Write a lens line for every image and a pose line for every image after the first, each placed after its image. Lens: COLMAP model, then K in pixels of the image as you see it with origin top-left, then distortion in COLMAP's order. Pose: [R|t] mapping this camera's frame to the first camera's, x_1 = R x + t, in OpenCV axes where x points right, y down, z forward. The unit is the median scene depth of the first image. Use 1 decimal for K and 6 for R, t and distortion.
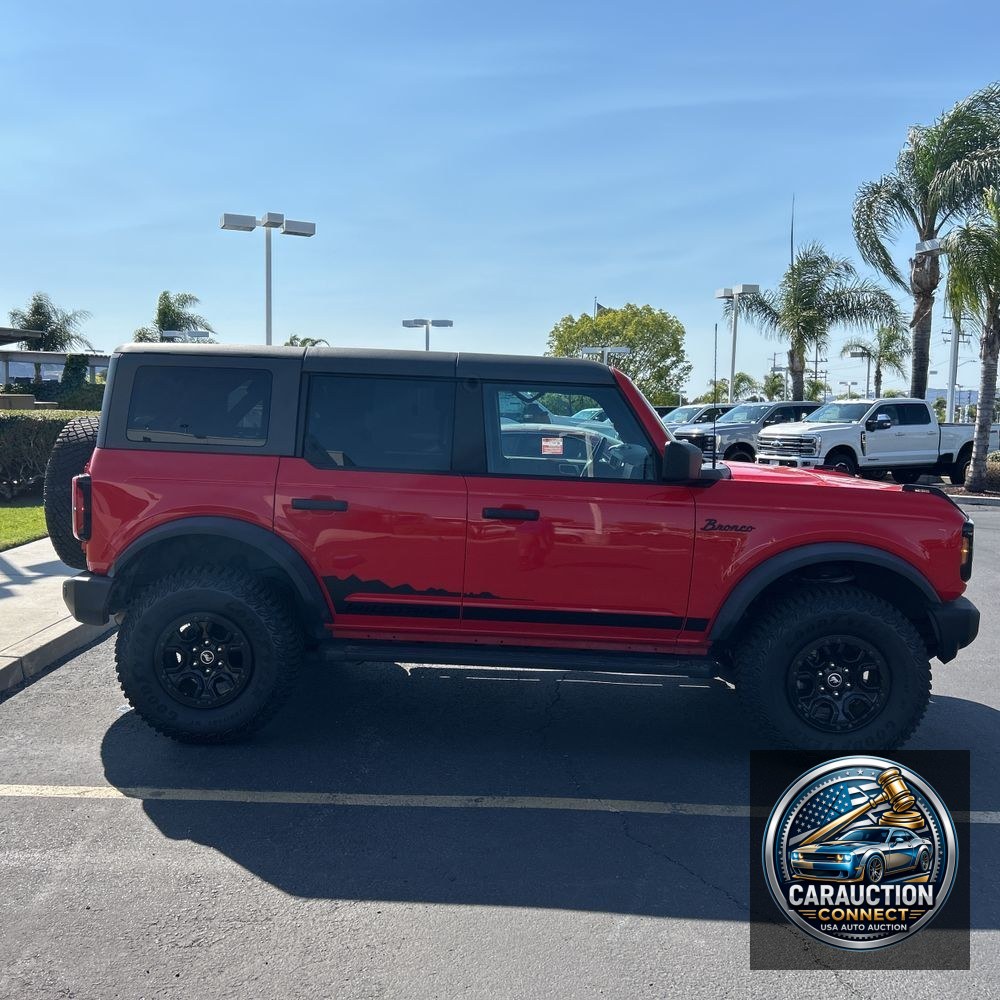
lens RADIAL K [[1024.8, 0, 500.0], [0, 1024.8, 500.0], [0, 0, 1]] dist [0.077534, -0.117920]
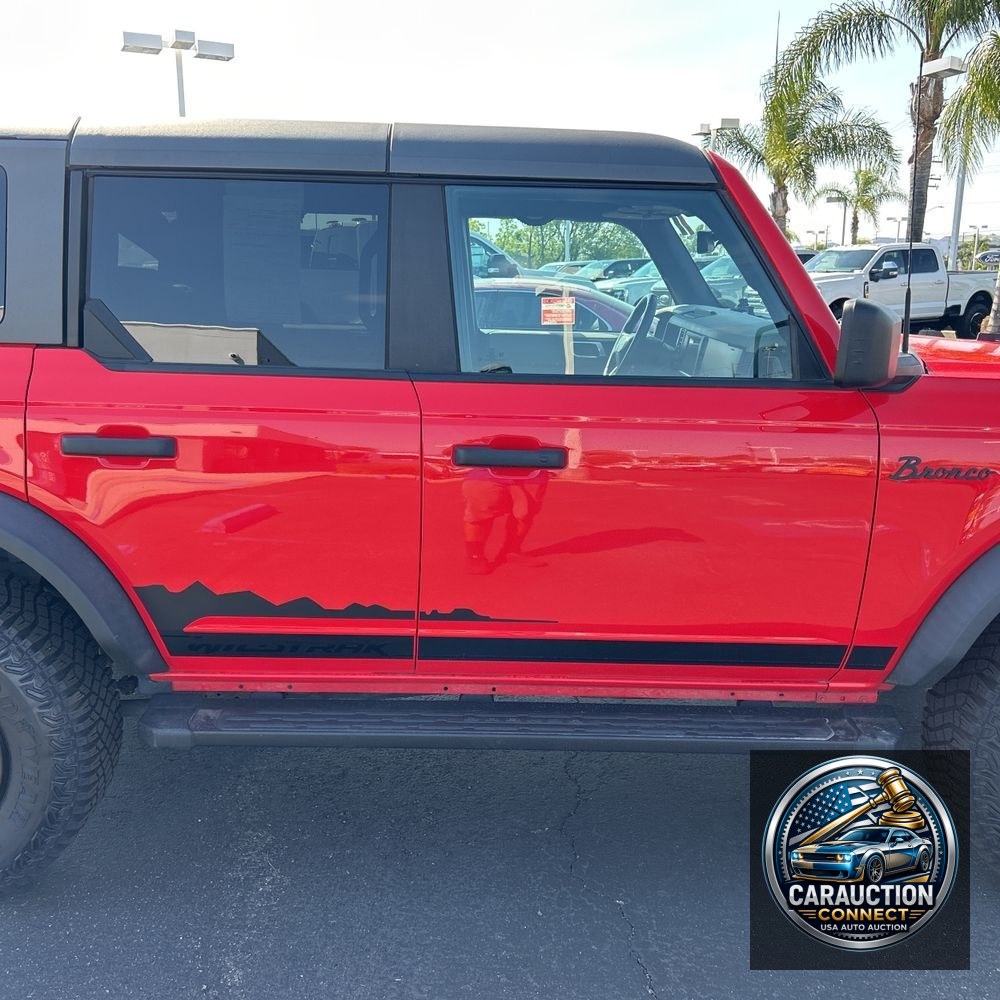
lens RADIAL K [[1024.8, 0, 500.0], [0, 1024.8, 500.0], [0, 0, 1]] dist [0.077534, -0.117920]
pose [[0.998883, -0.025928, 0.039505, -0.002991], [0.020390, 0.990683, 0.134653, -0.006882], [-0.042629, -0.133697, 0.990105, 0.106840]]
